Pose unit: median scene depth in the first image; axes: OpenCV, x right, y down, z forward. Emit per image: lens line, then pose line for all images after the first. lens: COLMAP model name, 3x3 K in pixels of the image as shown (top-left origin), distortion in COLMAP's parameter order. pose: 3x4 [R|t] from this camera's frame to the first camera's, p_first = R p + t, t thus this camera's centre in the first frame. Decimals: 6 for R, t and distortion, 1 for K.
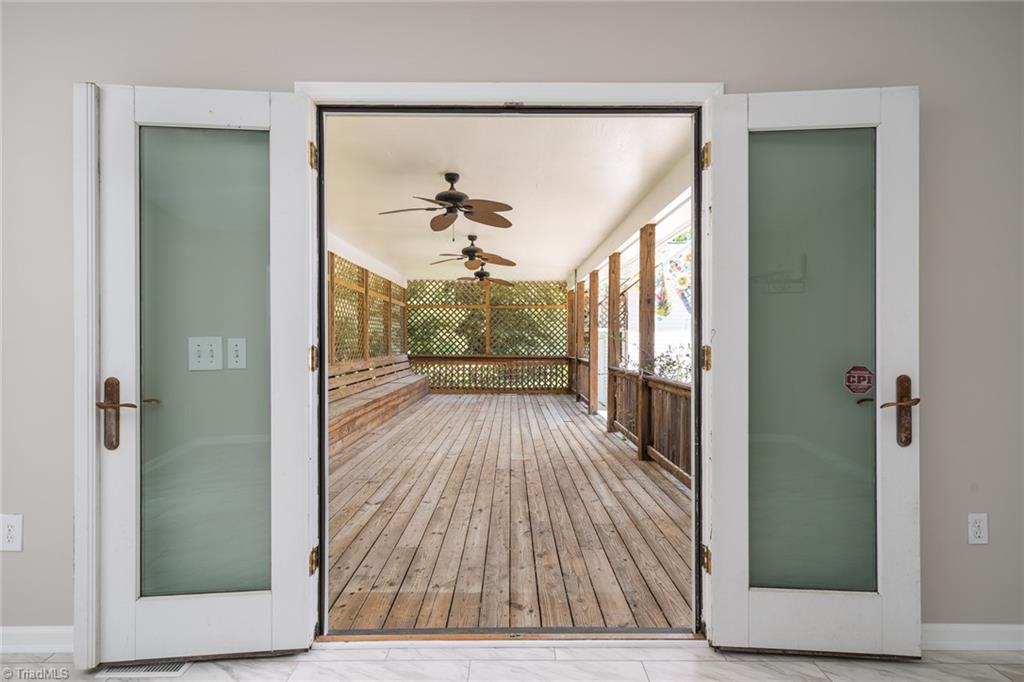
lens RADIAL K [[531.2, 0, 511.1], [0, 531.2, 343.5], [0, 0, 1]] dist [0.004349, 0.000129]
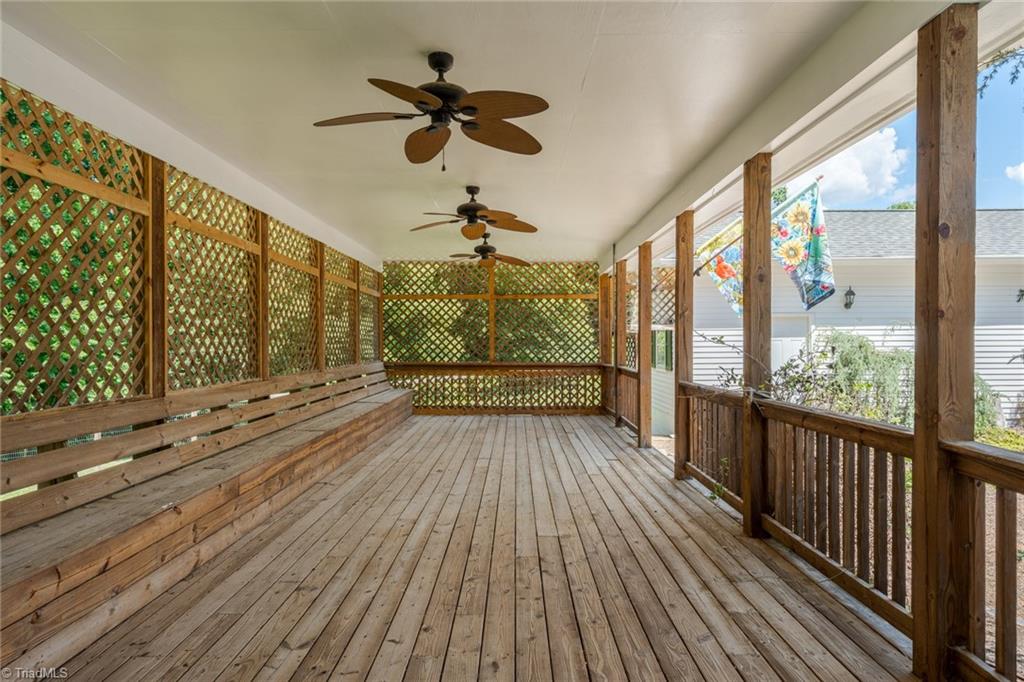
lens RADIAL K [[645.2, 0, 513.9], [0, 645.2, 340.1], [0, 0, 1]] dist [0.008647, 0.001983]
pose [[0.999986, -0.003699, -0.003686, -0.020595], [0.003666, 0.999954, -0.008831, -0.001966], [0.003719, 0.008817, 0.999954, 0.207571]]
